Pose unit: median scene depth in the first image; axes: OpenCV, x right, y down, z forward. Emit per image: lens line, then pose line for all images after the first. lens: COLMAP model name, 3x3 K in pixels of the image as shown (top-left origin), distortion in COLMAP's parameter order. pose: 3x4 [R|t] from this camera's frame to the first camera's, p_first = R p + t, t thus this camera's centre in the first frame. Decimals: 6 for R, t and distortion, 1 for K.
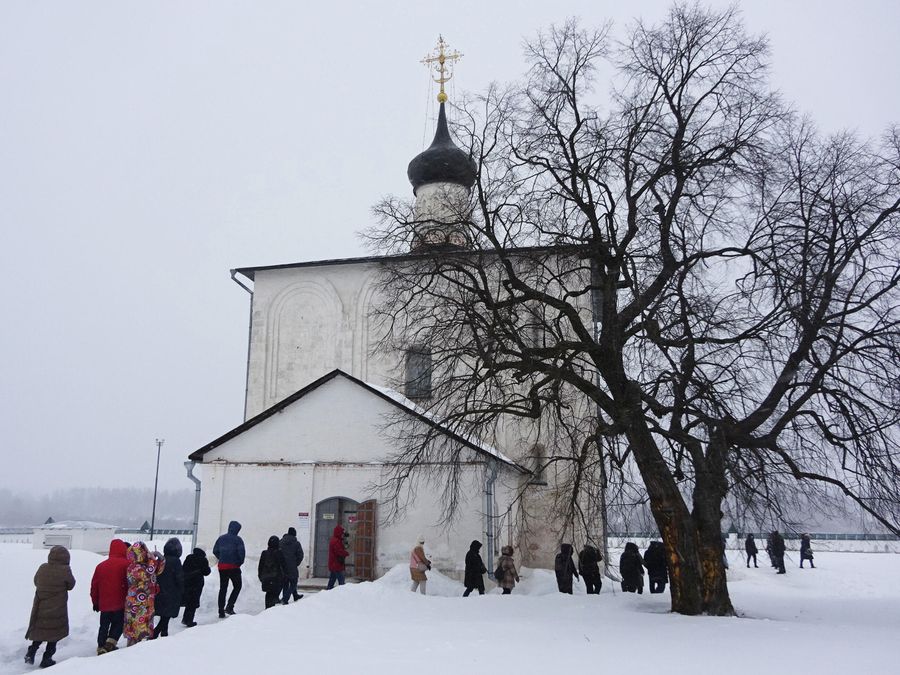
lens RADIAL K [[742.6, 0, 450.0], [0, 742.6, 337.5], [0, 0, 1]] dist [-0.003528, -0.003041]
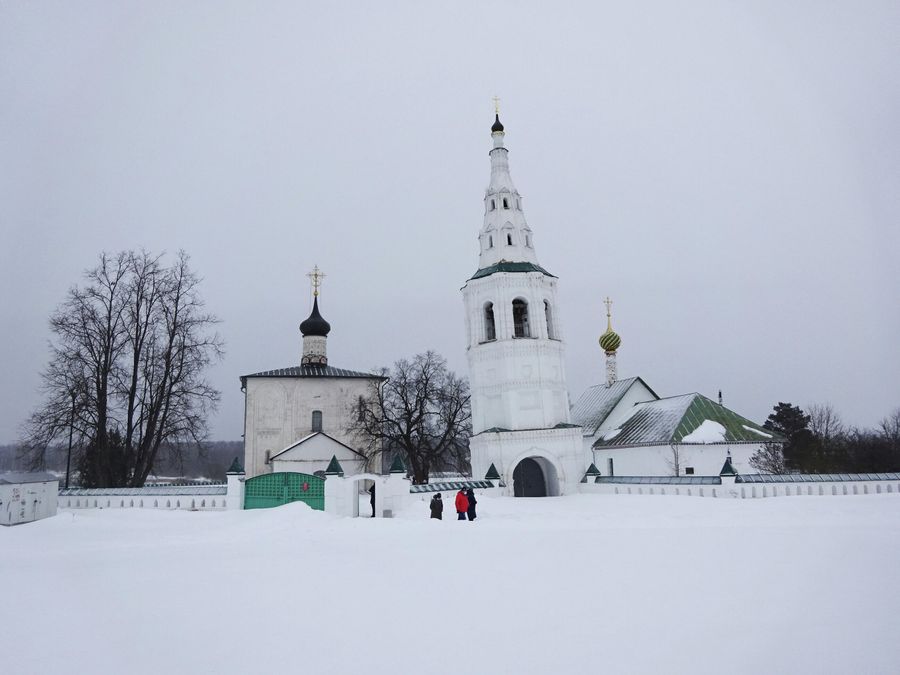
lens RADIAL K [[742.6, 0, 450.0], [0, 742.6, 337.5], [0, 0, 1]] dist [-0.003528, -0.003041]
pose [[0.896568, 0.055789, 0.439378, -0.765849], [-0.087512, 0.994792, 0.052260, -0.412701], [-0.434174, -0.085306, 0.896781, -1.497036]]
